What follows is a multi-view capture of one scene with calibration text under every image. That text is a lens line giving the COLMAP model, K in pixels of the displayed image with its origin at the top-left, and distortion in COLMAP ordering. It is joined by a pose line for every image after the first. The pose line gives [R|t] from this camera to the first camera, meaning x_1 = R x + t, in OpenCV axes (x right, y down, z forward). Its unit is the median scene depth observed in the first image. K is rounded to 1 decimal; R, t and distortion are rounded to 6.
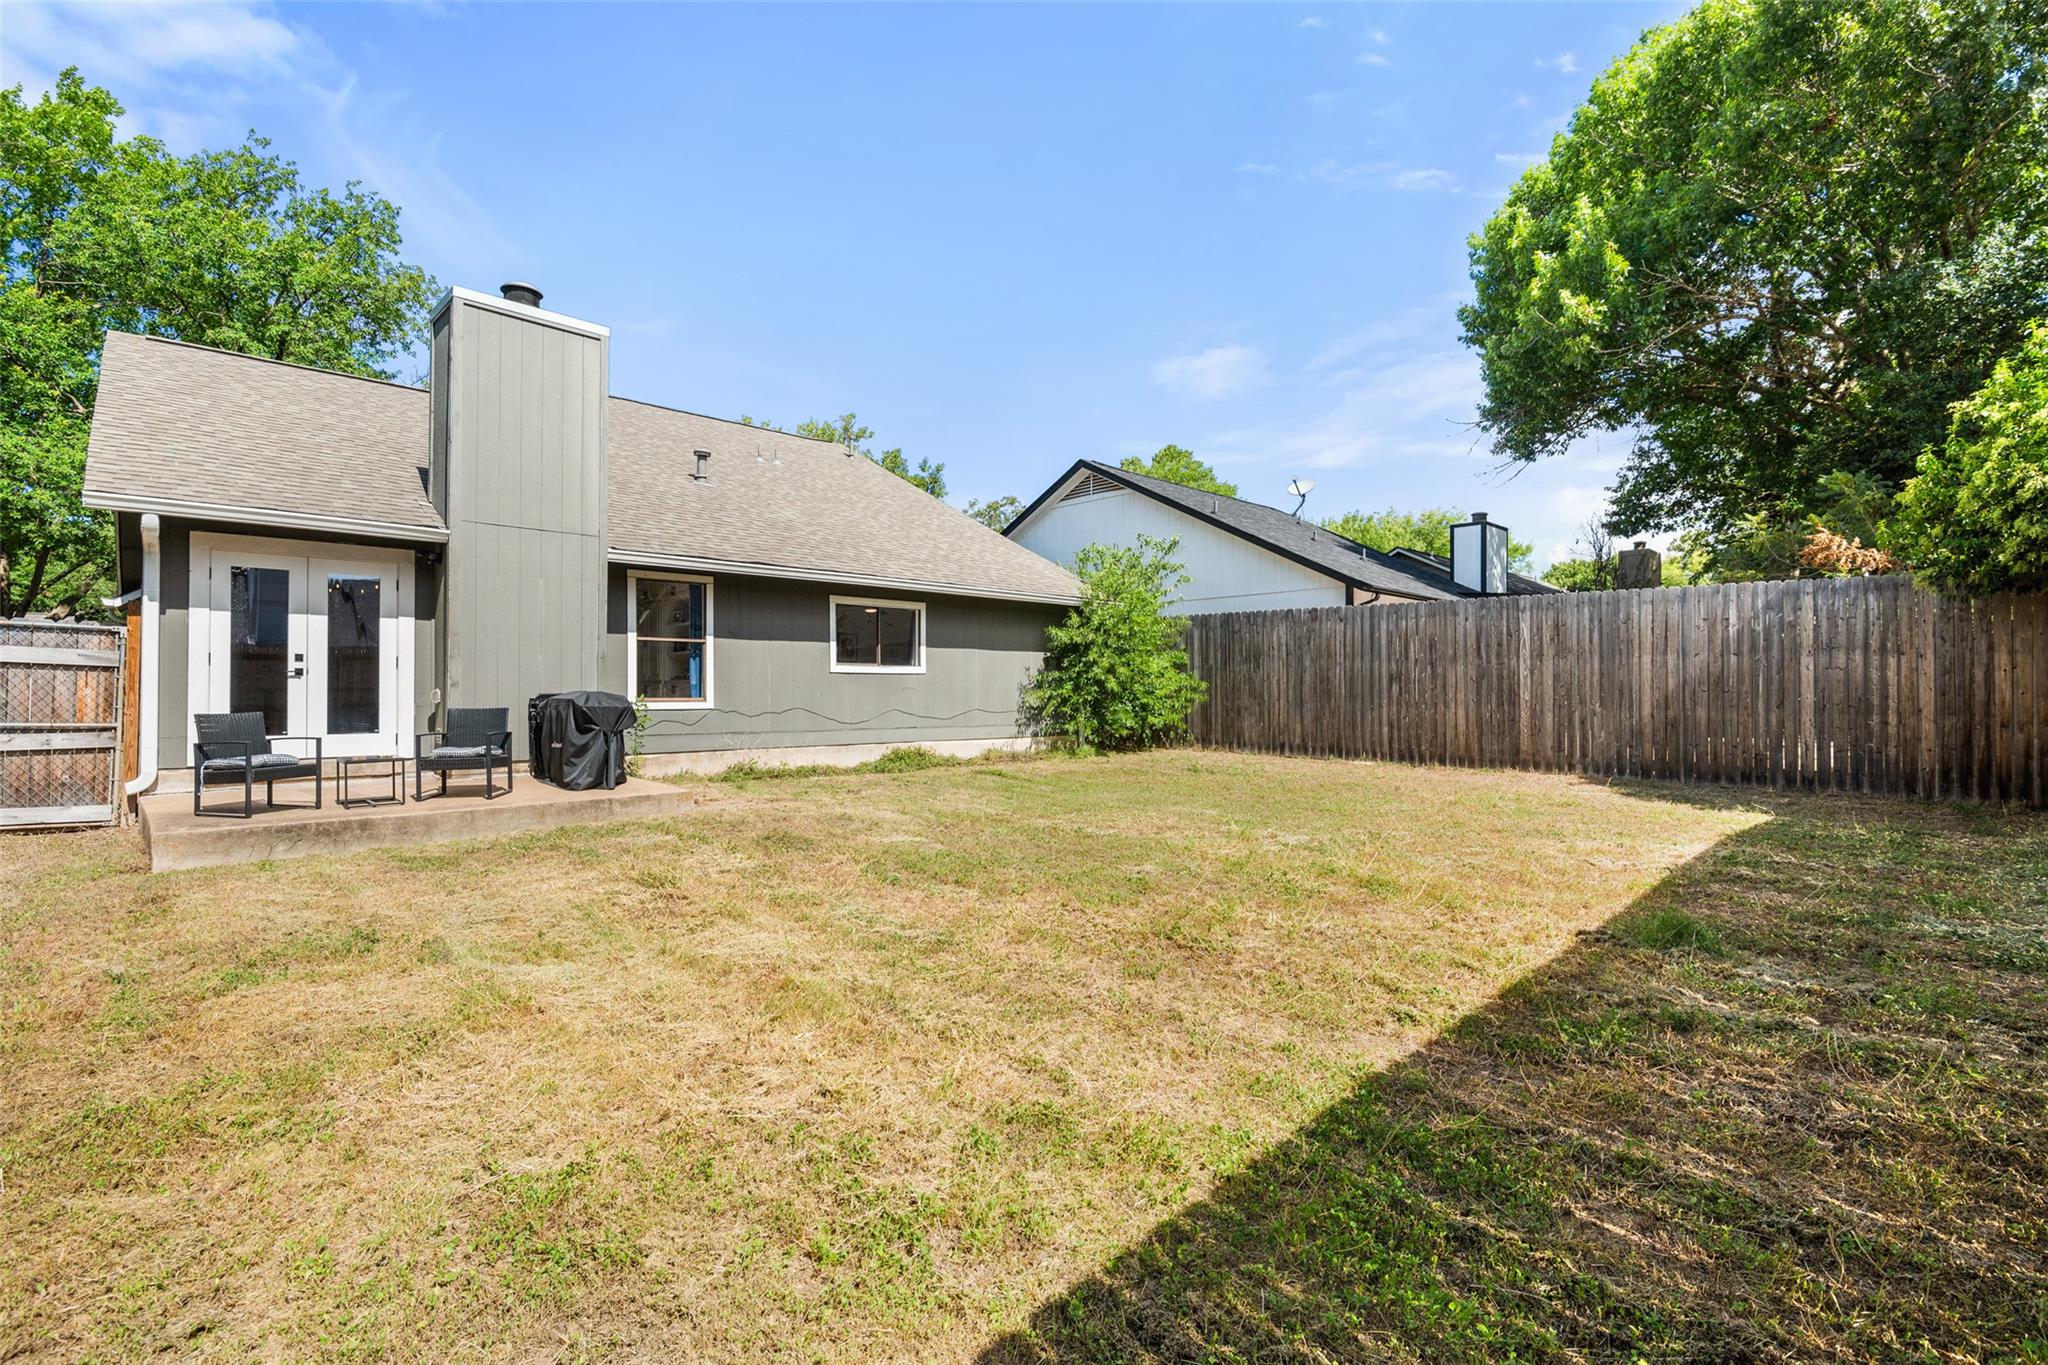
lens RADIAL K [[941.6, 0, 1020.7], [0, 941.6, 687.0], [0, 0, 1]] dist [0.000106, -0.000006]
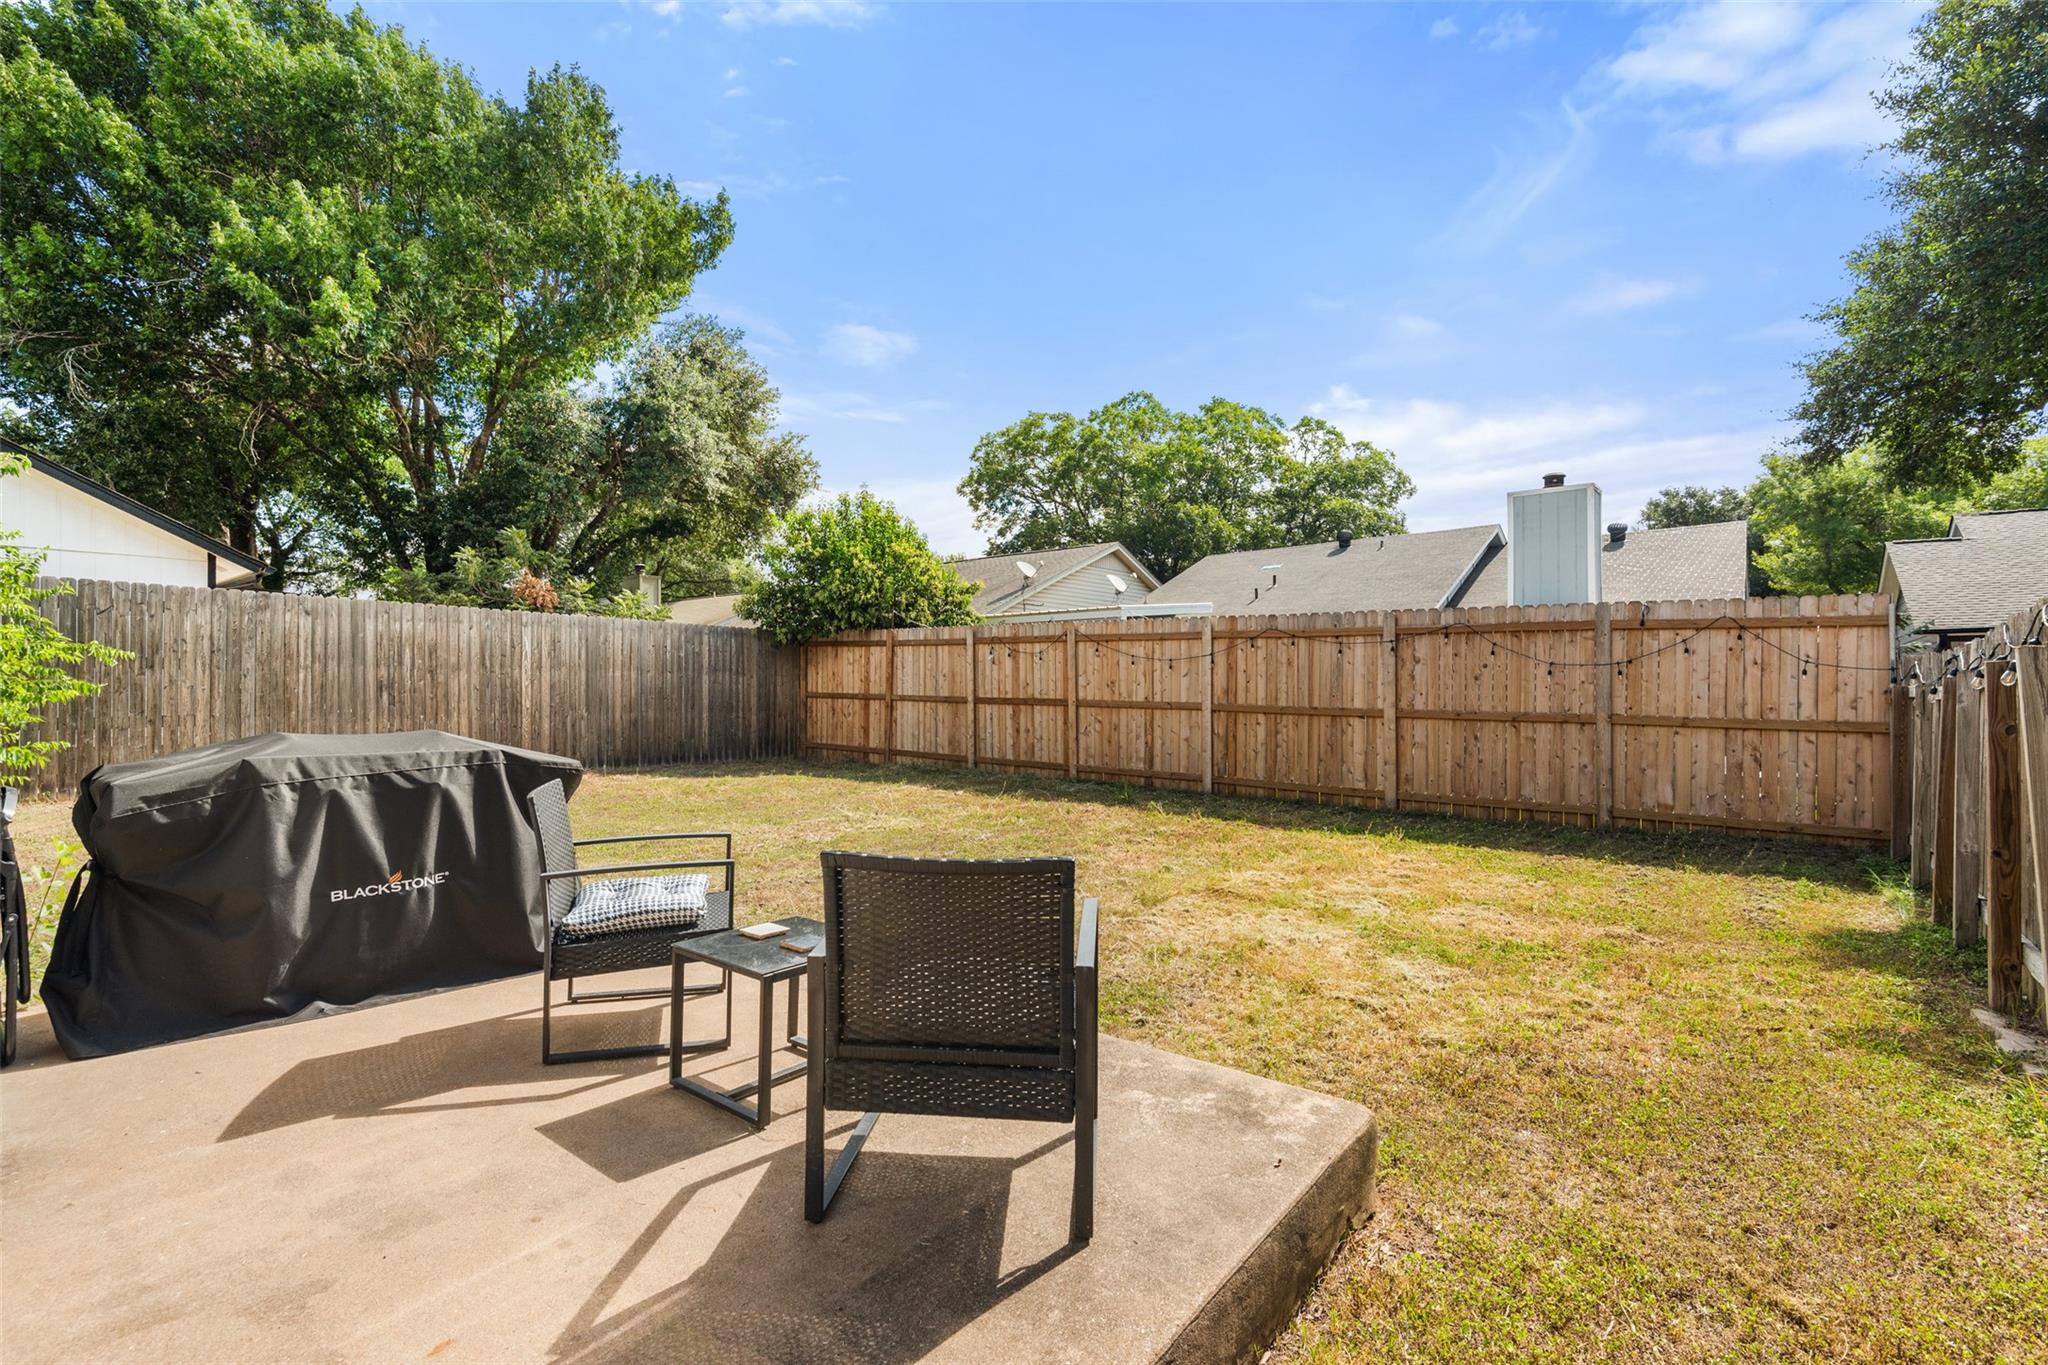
lens RADIAL K [[941.6, 0, 1019.8], [0, 941.6, 680.0], [0, 0, 1]] dist [0.000106, -0.000006]
pose [[-0.118431, 0.003661, 0.992956, -0.603749], [-0.008532, 0.999953, -0.004704, -0.017445], [-0.992926, -0.009028, -0.118394, 0.551800]]
